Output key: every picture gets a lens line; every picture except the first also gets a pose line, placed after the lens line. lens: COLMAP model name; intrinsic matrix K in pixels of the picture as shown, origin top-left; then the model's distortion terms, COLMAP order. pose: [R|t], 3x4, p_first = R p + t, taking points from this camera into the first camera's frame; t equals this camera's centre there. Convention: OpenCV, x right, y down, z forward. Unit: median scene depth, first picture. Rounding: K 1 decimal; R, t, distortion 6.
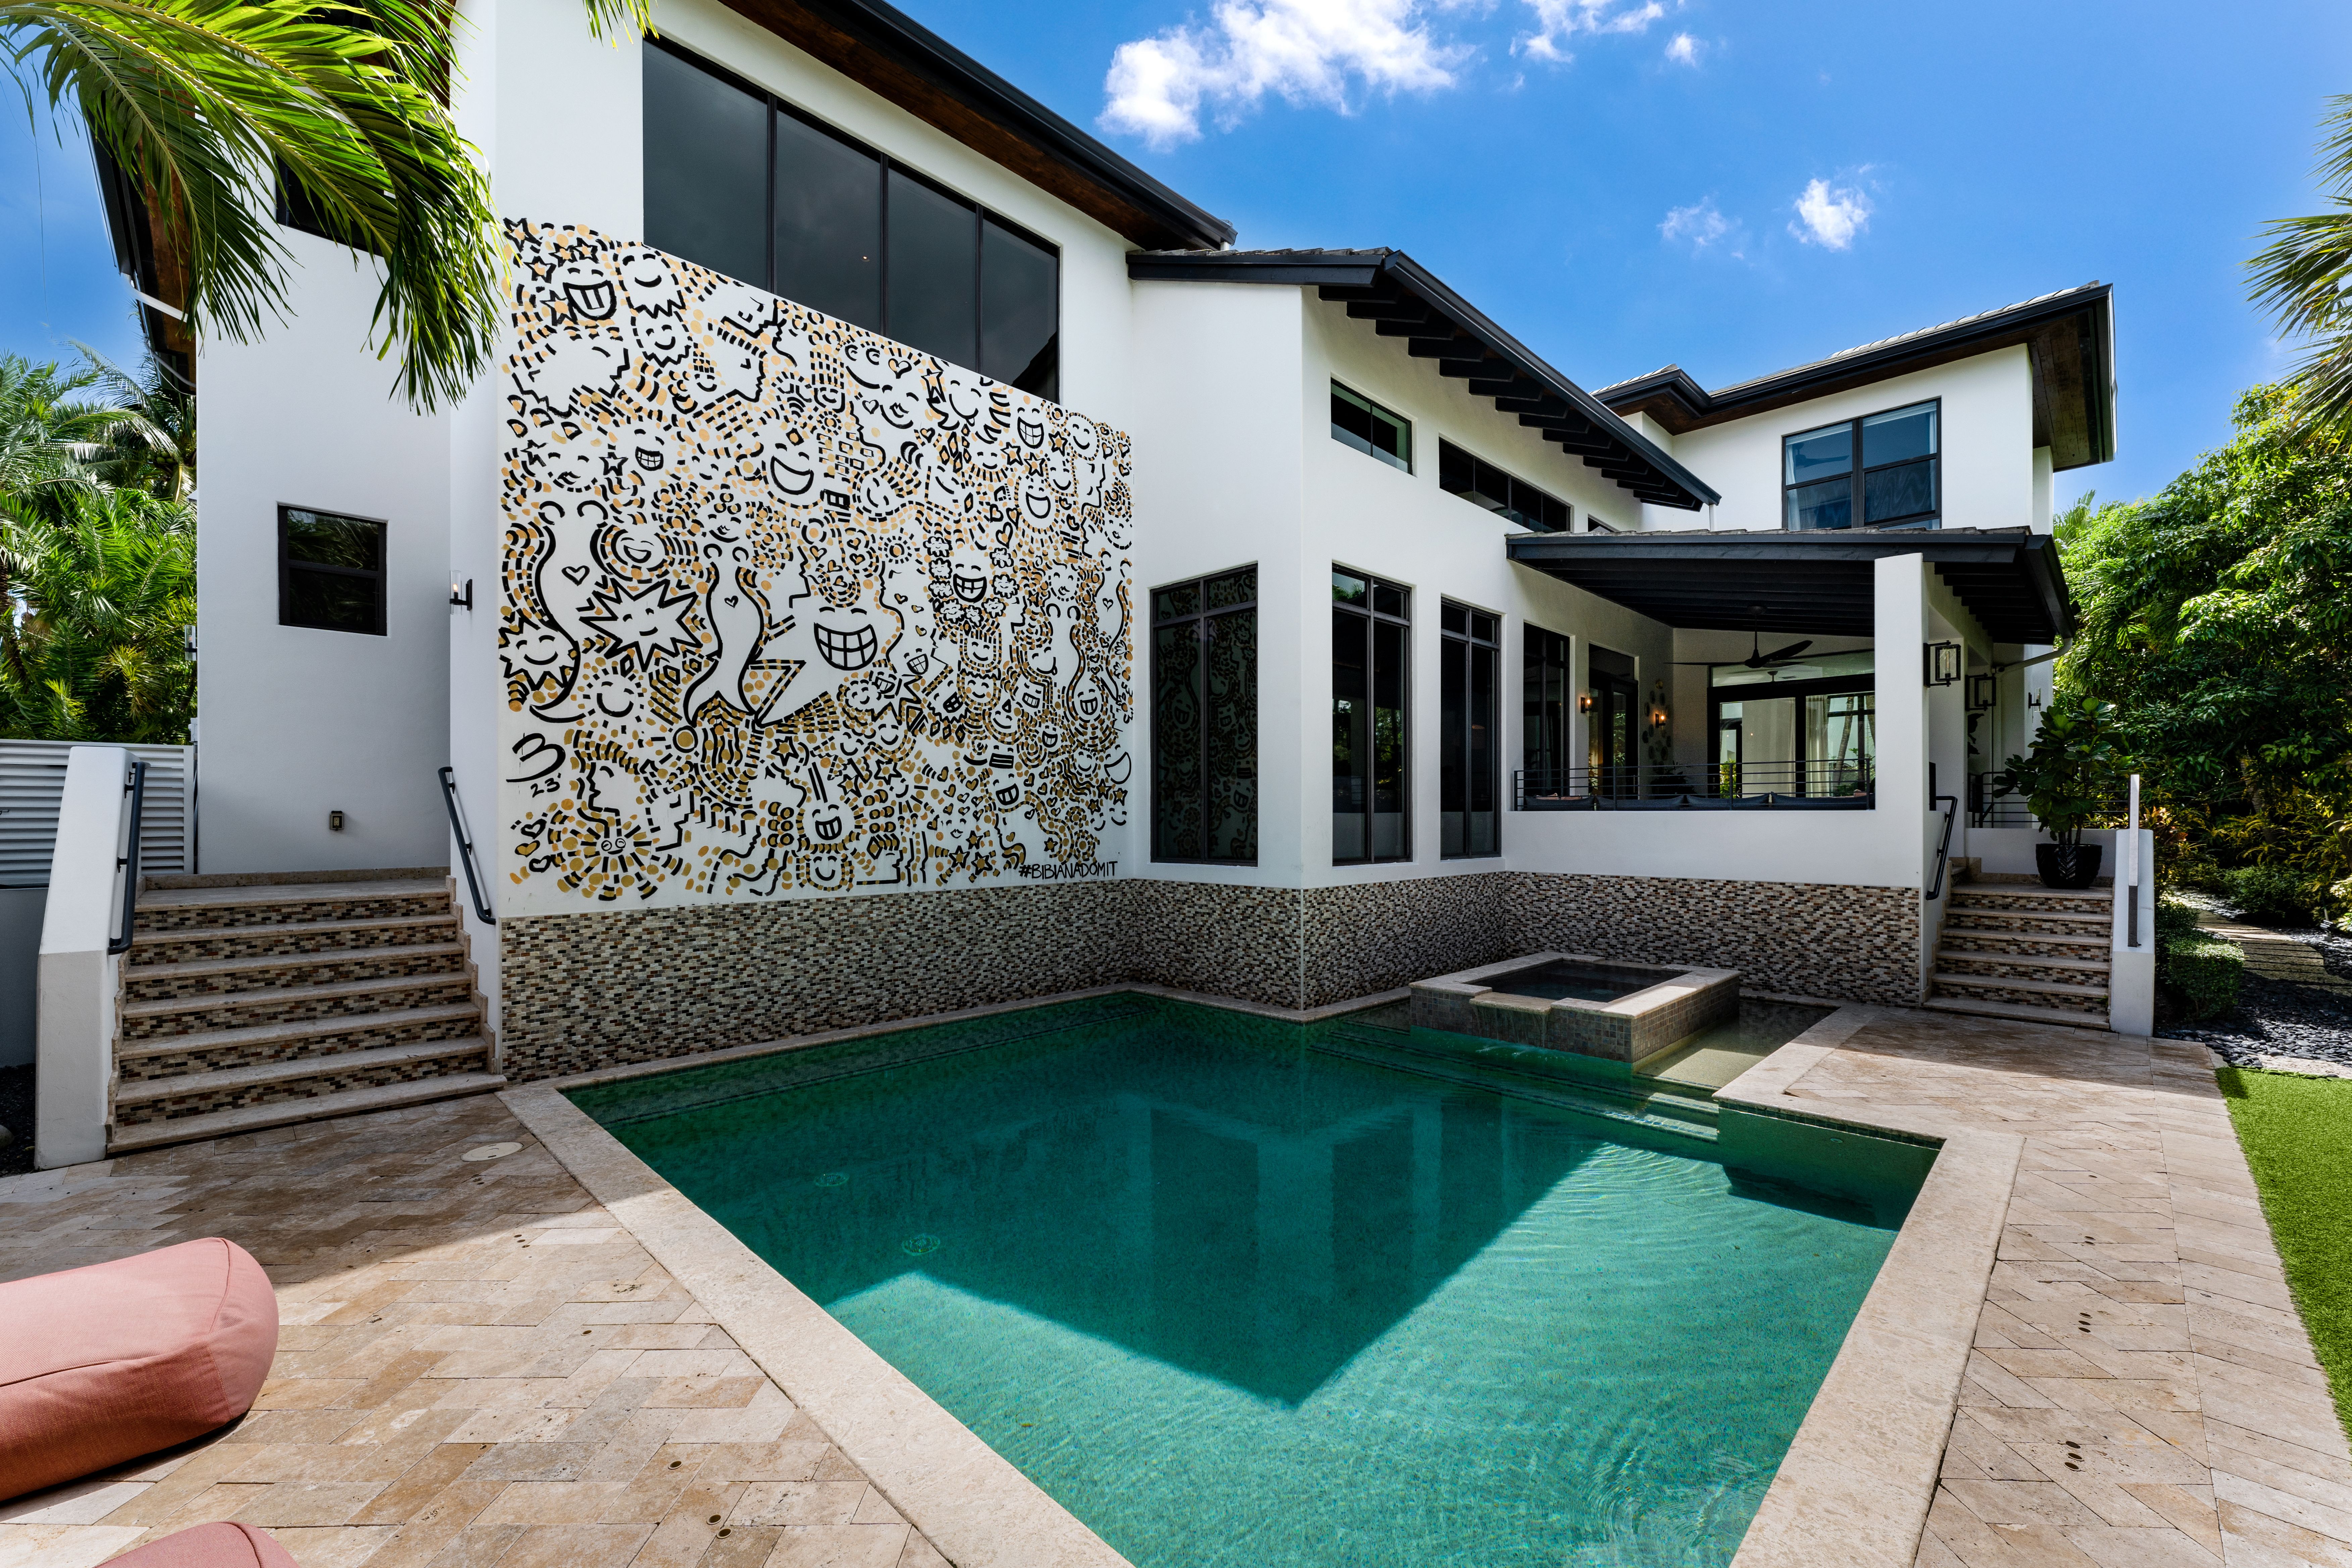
lens RADIAL K [[960.9, 0, 1146.6], [0, 960.9, 815.9], [0, 0, 1]] dist [0.001146, -0.000232]
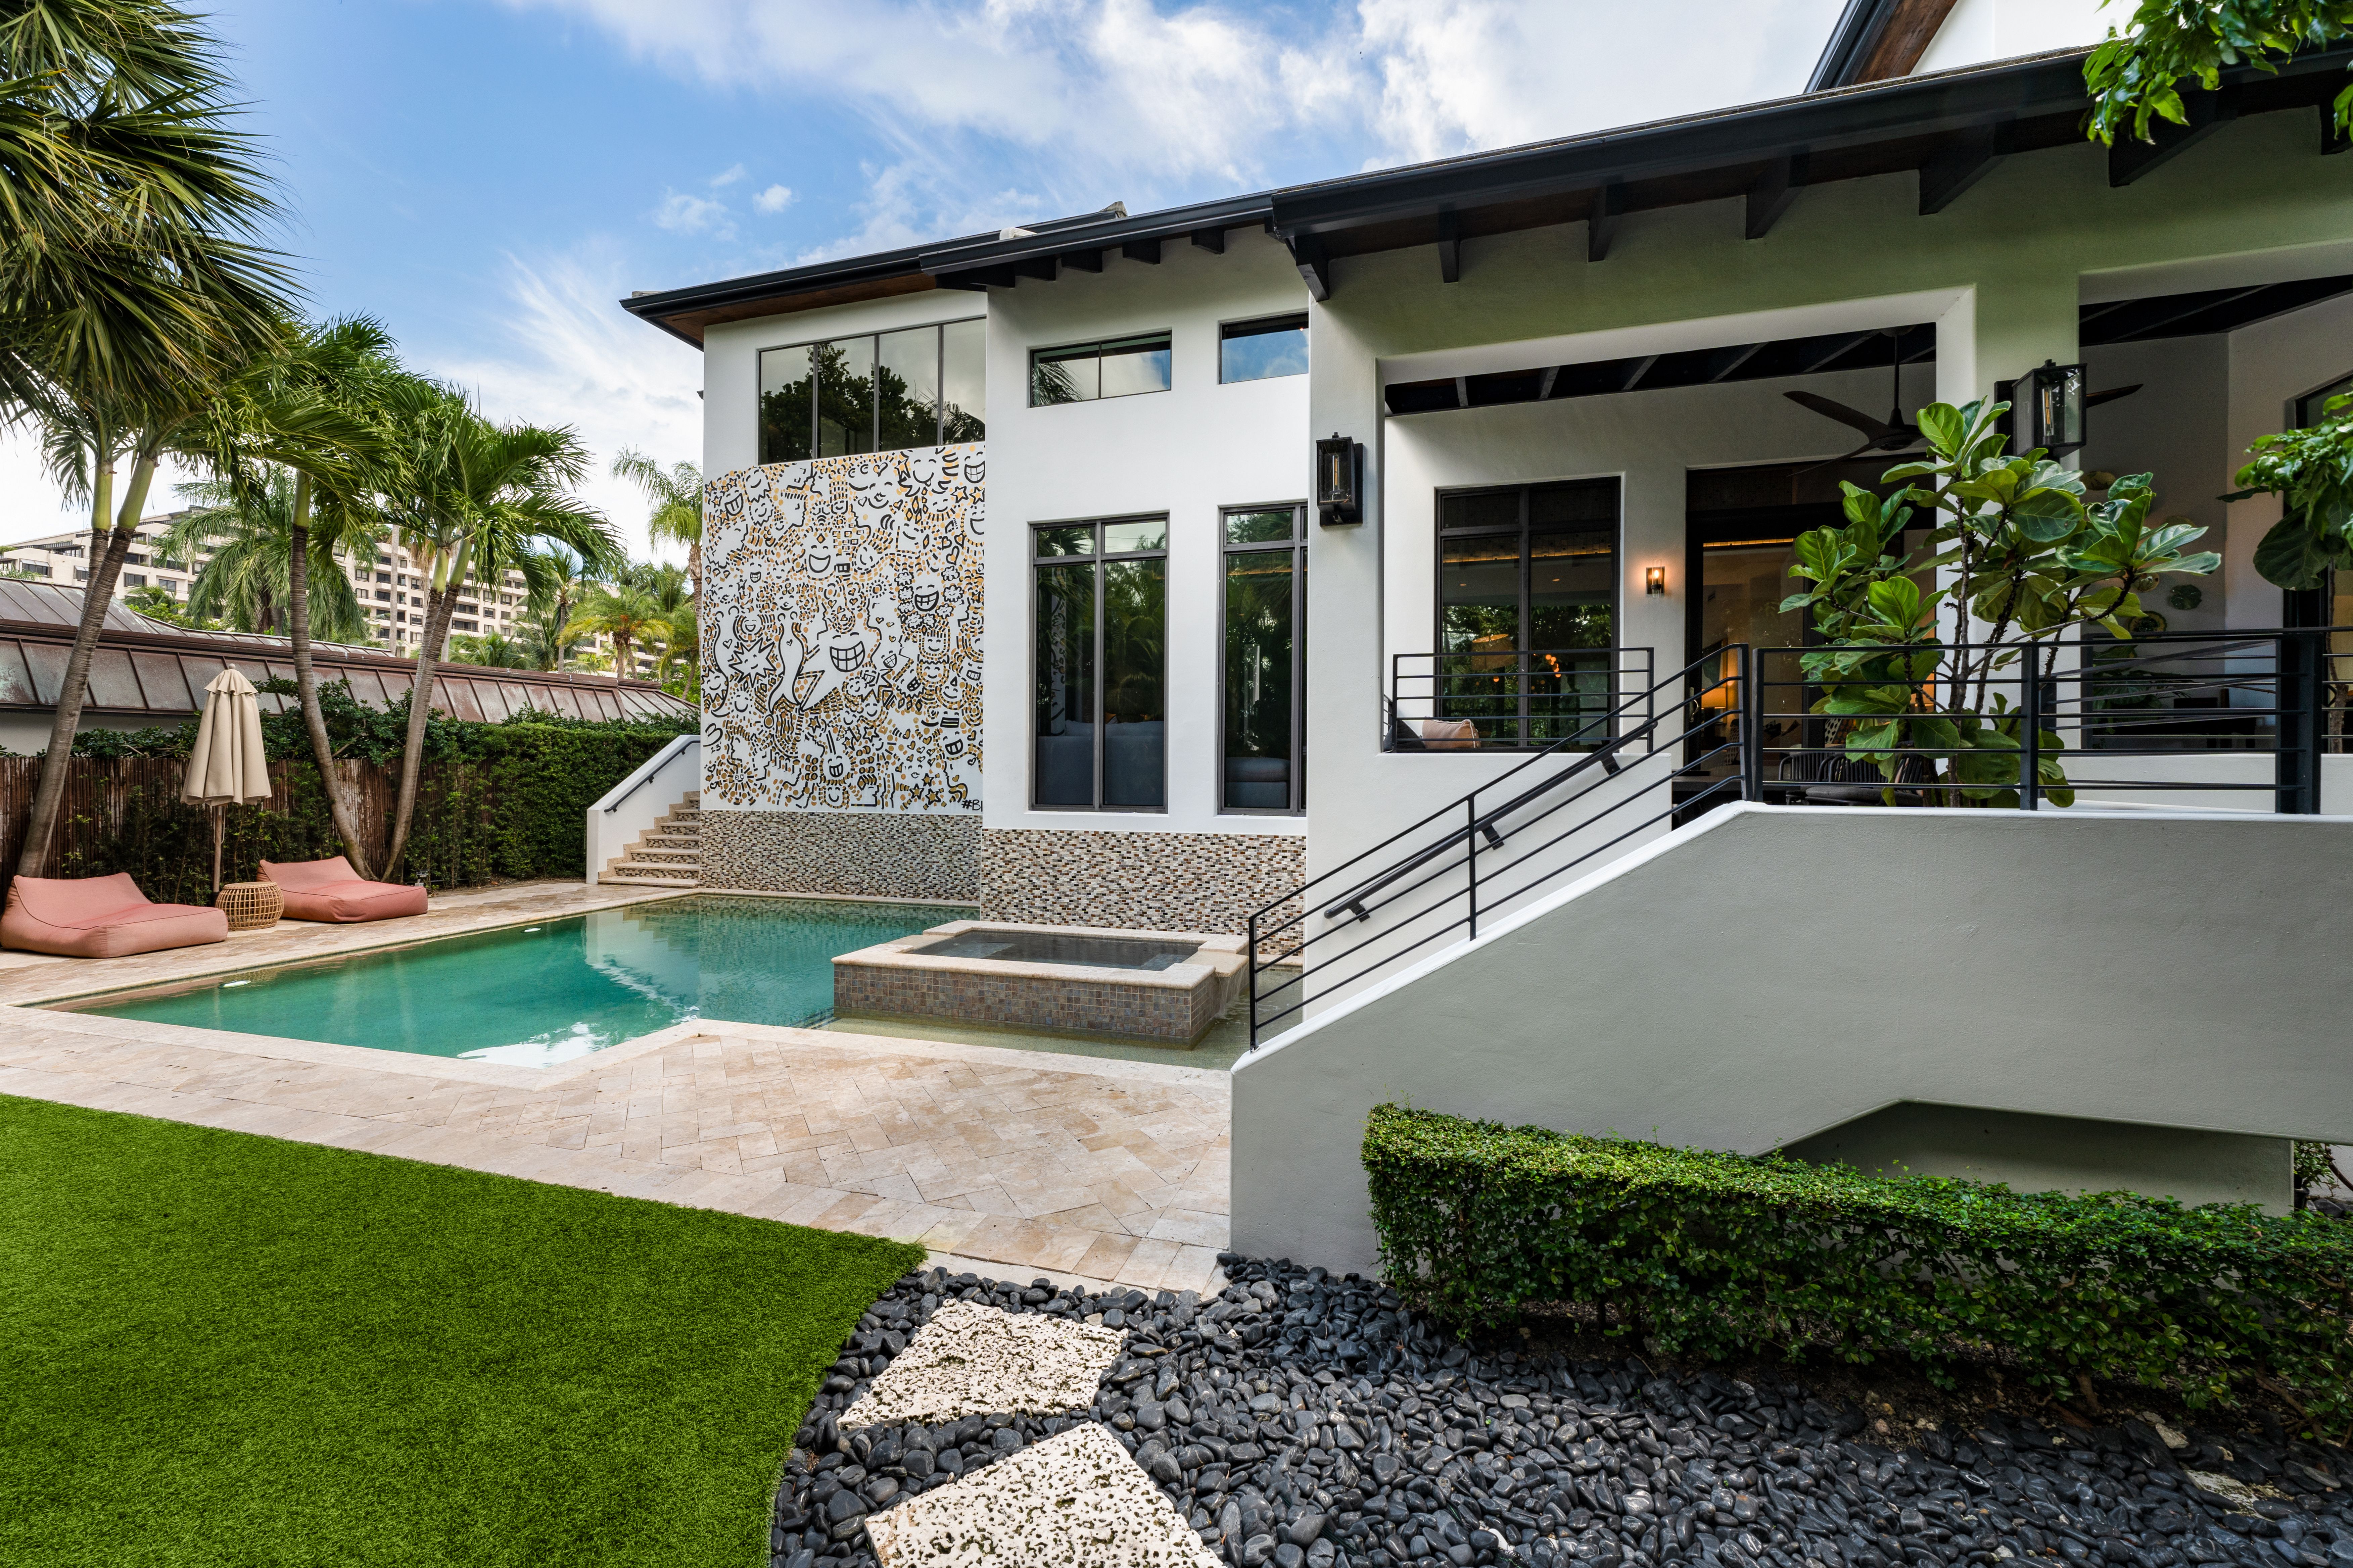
lens RADIAL K [[961.2, 0, 1179.6], [0, 961.2, 760.6], [0, 0, 1]] dist [0.001146, -0.000232]
pose [[0.470708, -0.002141, -0.882286, 1.282457], [-0.001719, 0.999993, -0.003344, 0.000764], [0.882287, 0.003090, 0.470701, 0.687624]]
